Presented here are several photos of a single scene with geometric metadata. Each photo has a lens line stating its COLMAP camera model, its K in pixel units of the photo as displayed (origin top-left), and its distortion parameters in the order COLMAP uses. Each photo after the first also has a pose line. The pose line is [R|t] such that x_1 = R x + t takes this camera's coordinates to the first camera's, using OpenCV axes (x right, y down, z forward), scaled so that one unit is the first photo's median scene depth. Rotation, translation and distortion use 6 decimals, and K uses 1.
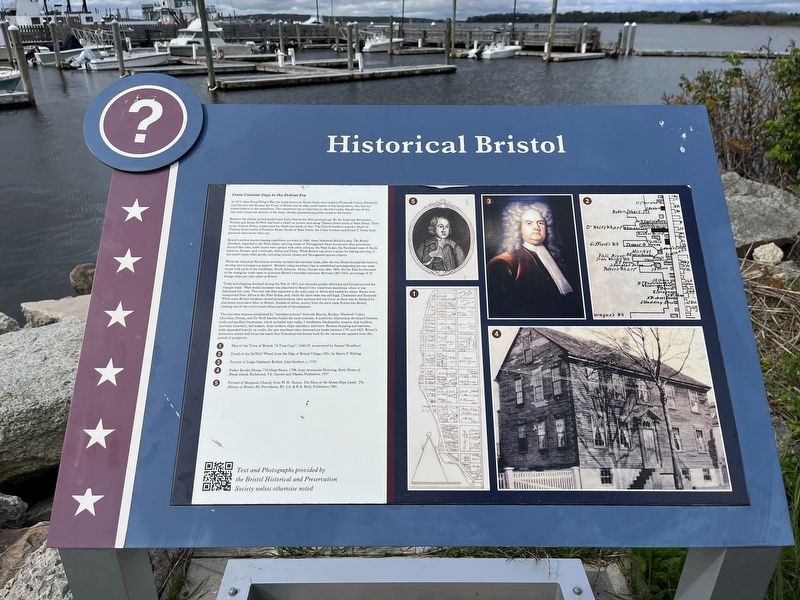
lens RADIAL K [[619.8, 0, 370.5], [0, 619.8, 311.8], [0, 0, 1]] dist [0.069946, -0.095256]
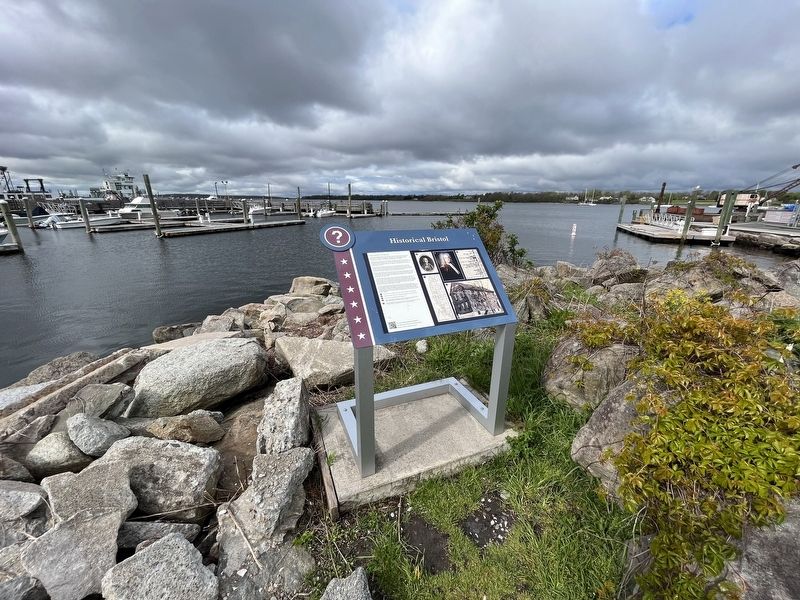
lens RADIAL K [[321.0, 0, 400.0], [0, 321.0, 300.0], [0, 0, 1]] dist [-0.002113, -0.000221]
pose [[0.925289, -0.107816, 0.363615, -0.794443], [0.154366, 0.982796, -0.101404, 0.283175], [-0.346427, 0.149957, 0.926014, -0.732750]]
